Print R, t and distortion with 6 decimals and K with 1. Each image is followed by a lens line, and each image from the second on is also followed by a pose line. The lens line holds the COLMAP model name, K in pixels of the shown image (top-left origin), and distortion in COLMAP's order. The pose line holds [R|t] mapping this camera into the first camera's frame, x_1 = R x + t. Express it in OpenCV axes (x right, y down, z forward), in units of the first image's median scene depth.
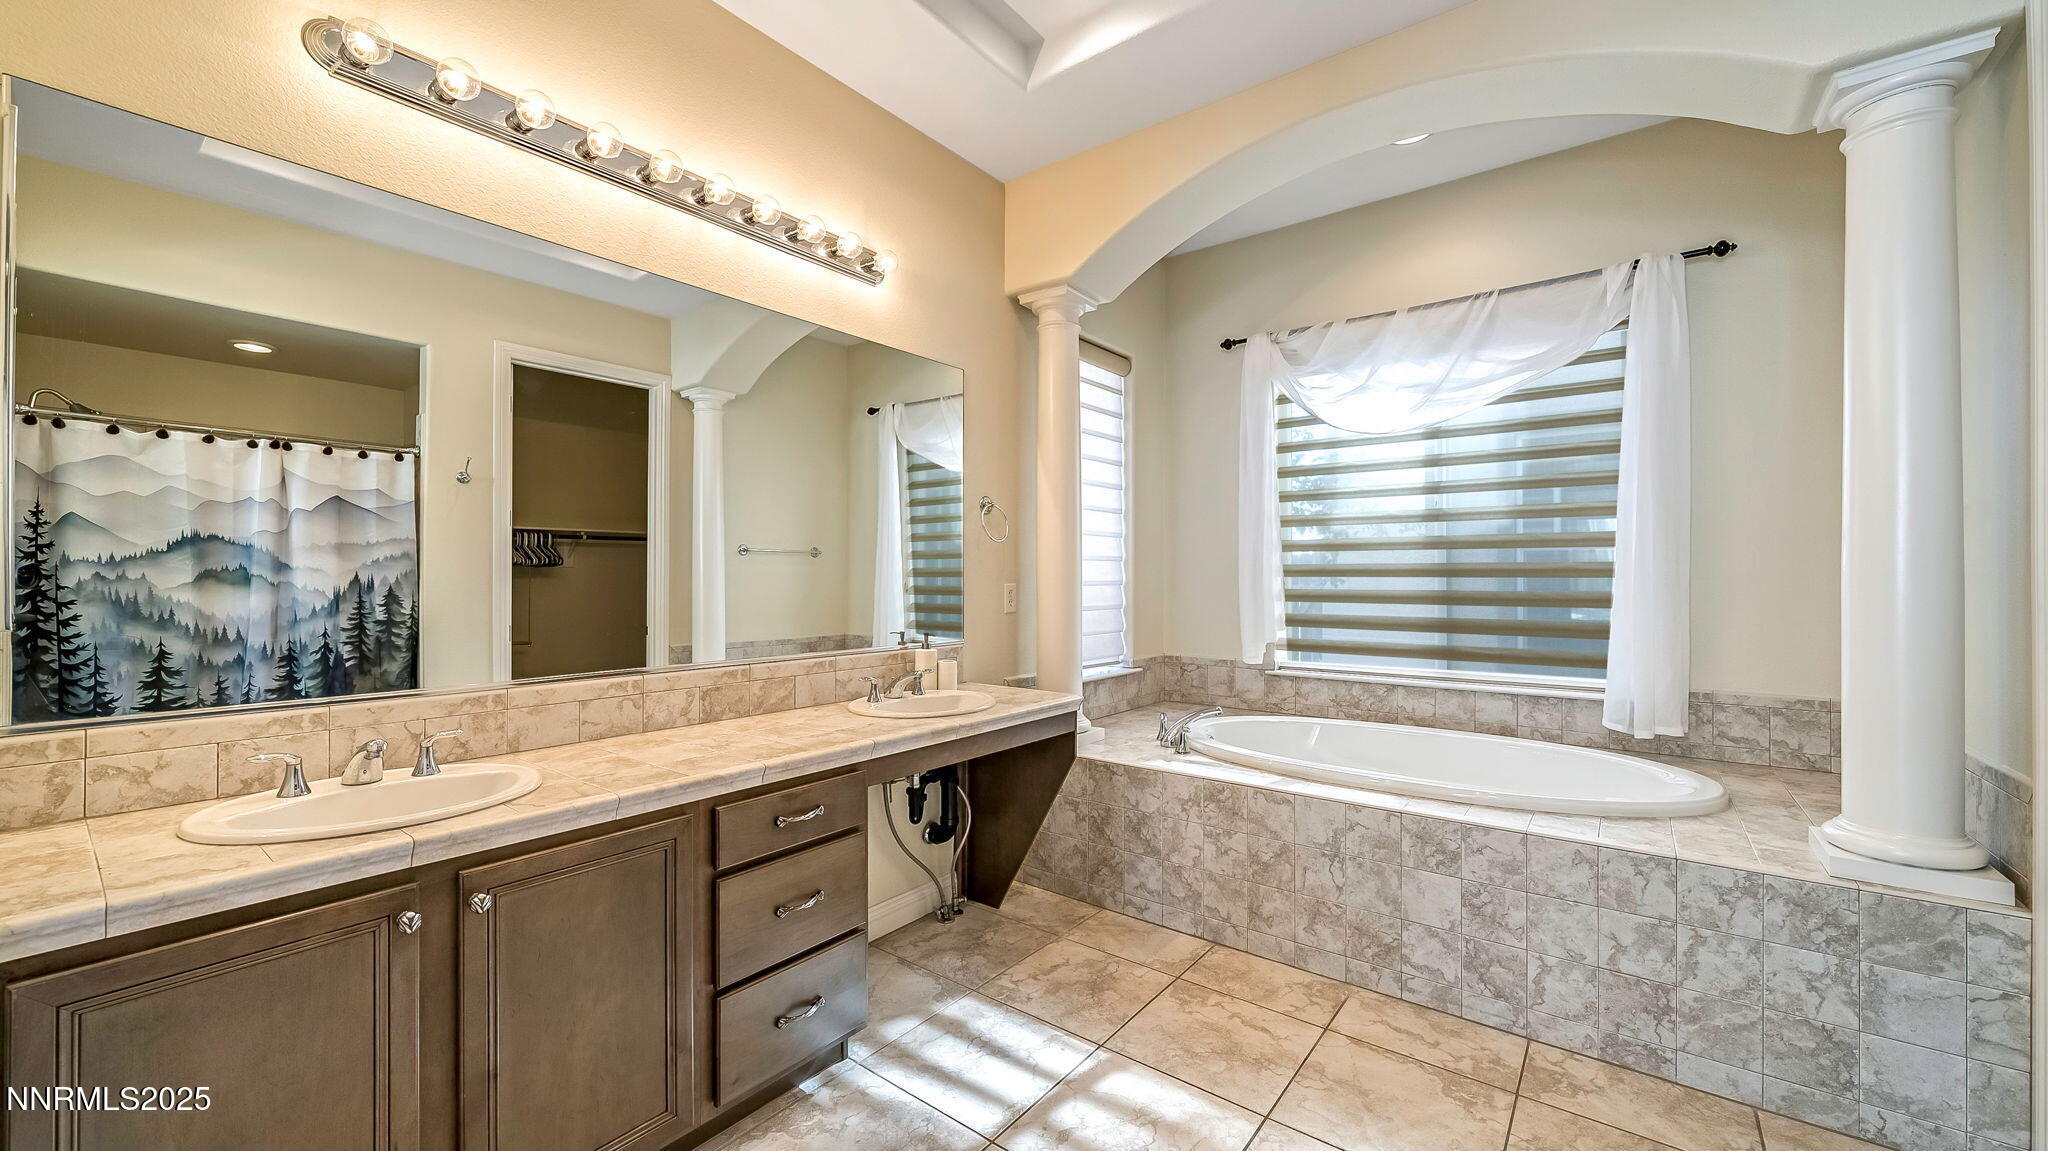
lens RADIAL K [[771.3, 0, 1017.4], [0, 771.3, 583.8], [0, 0, 1]] dist [-0.018712, -0.000186]
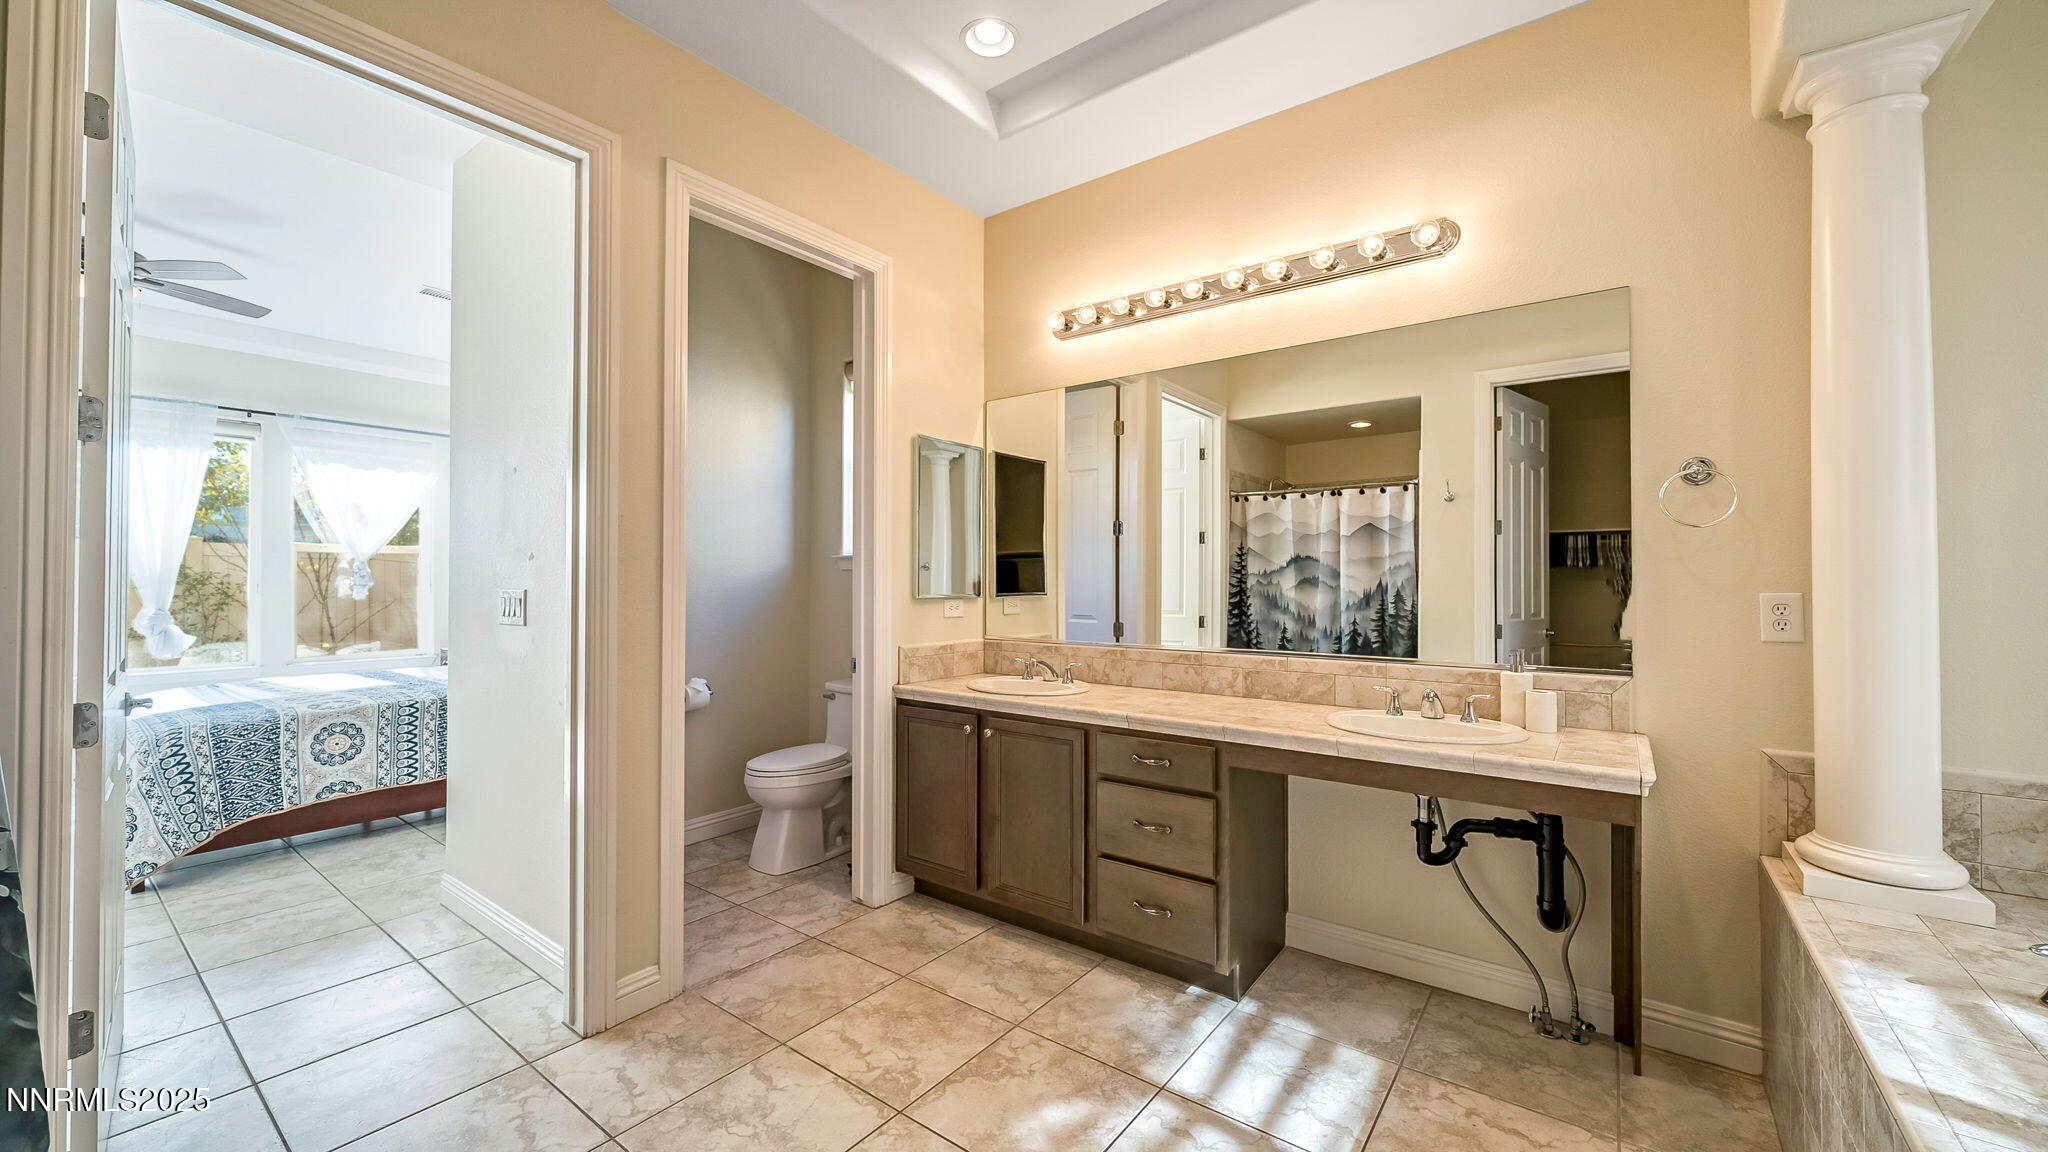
lens RADIAL K [[771.3, 0, 1019.1], [0, 771.3, 570.3], [0, 0, 1]] dist [-0.018712, -0.000186]
pose [[0.005149, -0.019386, -0.999799, 0.548060], [-0.002160, 0.999810, -0.019397, -0.001461], [0.999984, 0.002259, 0.005106, 0.394143]]
